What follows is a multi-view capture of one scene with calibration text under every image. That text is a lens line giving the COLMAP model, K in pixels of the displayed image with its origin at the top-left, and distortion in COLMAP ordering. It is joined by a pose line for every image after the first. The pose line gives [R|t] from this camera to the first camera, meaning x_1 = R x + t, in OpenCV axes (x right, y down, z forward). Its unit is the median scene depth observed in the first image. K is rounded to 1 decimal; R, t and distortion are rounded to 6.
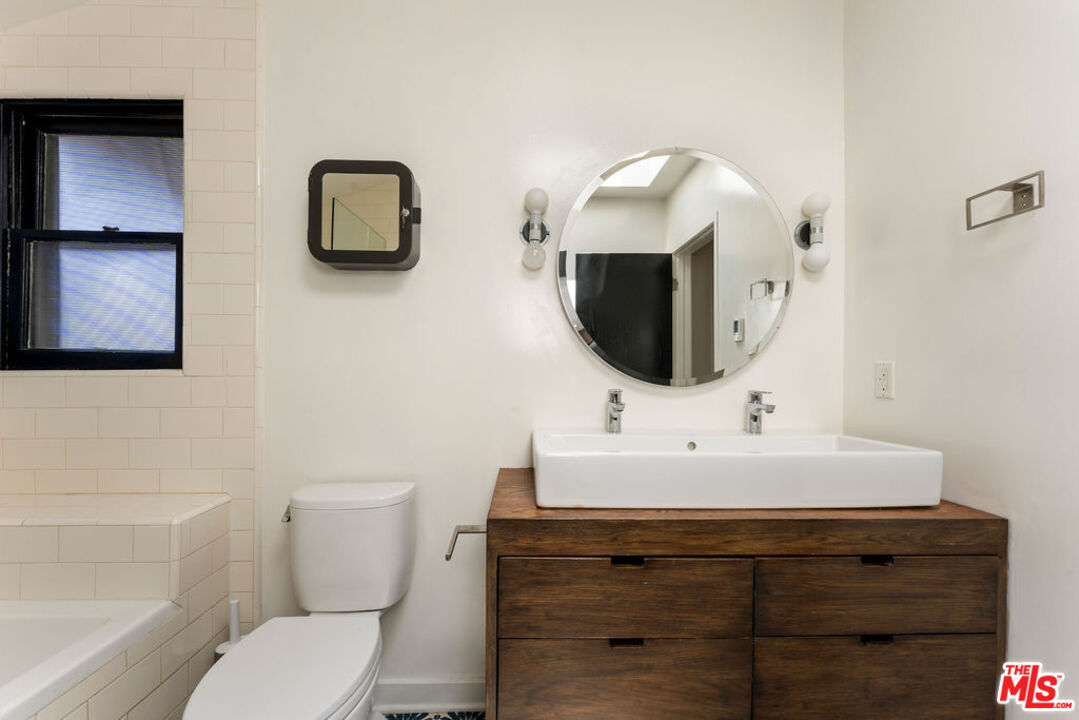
lens RADIAL K [[435.0, 0, 535.6], [0, 435.0, 371.3], [0, 0, 1]] dist [0.001038, 0.000128]
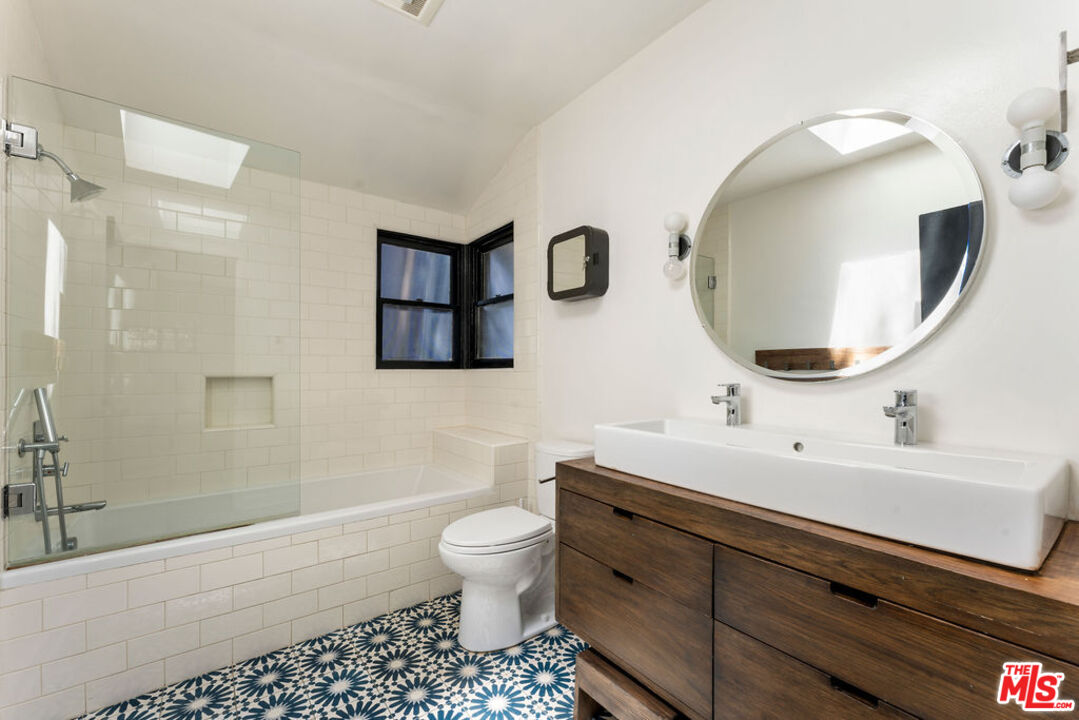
lens RADIAL K [[443.2, 0, 539.2], [0, 443.2, 355.7], [0, 0, 1]] dist [-0.000716, 0.000033]
pose [[0.573749, -0.029973, -0.818482, 1.143403], [0.006967, 0.999473, -0.031717, 0.007409], [0.819001, 0.012495, 0.573656, 0.033425]]
